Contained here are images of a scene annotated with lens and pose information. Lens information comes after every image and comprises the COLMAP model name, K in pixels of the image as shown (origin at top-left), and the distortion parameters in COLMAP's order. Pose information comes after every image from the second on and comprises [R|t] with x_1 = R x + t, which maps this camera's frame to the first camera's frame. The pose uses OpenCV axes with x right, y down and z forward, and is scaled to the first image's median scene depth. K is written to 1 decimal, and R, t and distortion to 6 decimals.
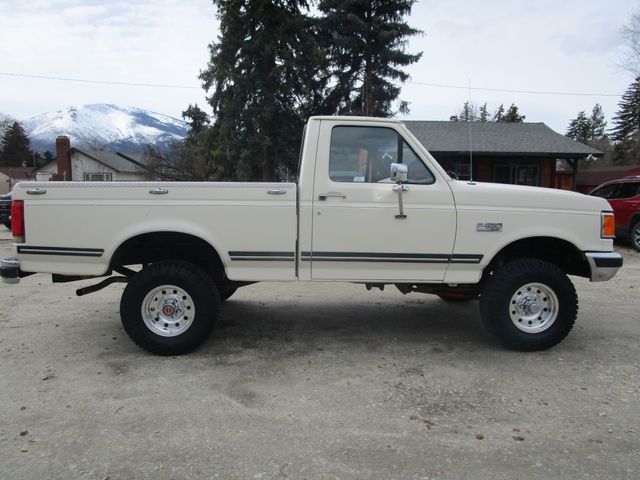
lens RADIAL K [[460.3, 0, 318.1], [0, 460.3, 236.6], [0, 0, 1]] dist [-0.027428, 0.007299]
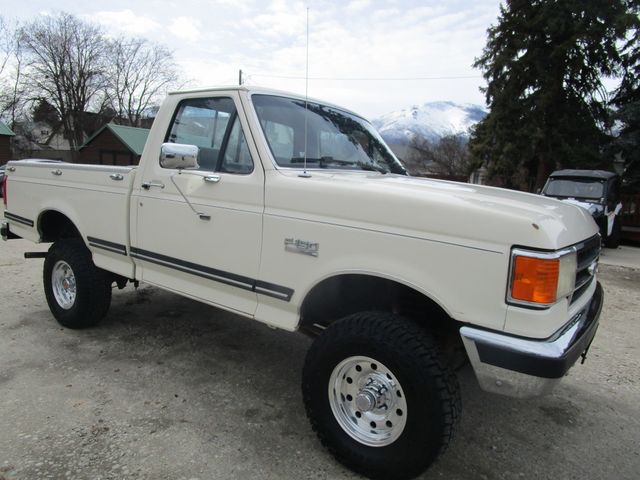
lens RADIAL K [[460.3, 0, 315.8], [0, 460.3, 238.3], [0, 0, 1]] dist [-0.027428, 0.007299]
pose [[0.777606, 0.121575, -0.616886, 0.116240], [-0.113249, 0.992164, 0.052780, -0.010140], [0.618469, 0.028820, 0.785280, 0.079587]]
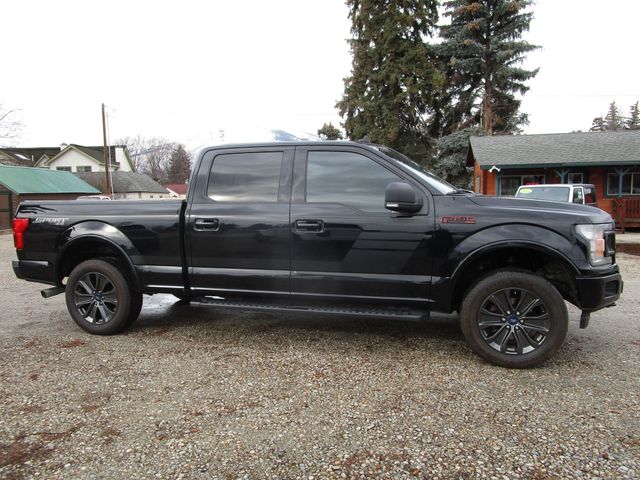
lens RADIAL K [[460.3, 0, 321.9], [0, 460.3, 239.3], [0, 0, 1]] dist [-0.027428, 0.007299]
pose [[0.962338, 0.002600, -0.271844, 0.031682], [-0.007447, 0.999831, -0.016801, 0.014622], [0.271755, 0.018193, 0.962195, -0.140843]]
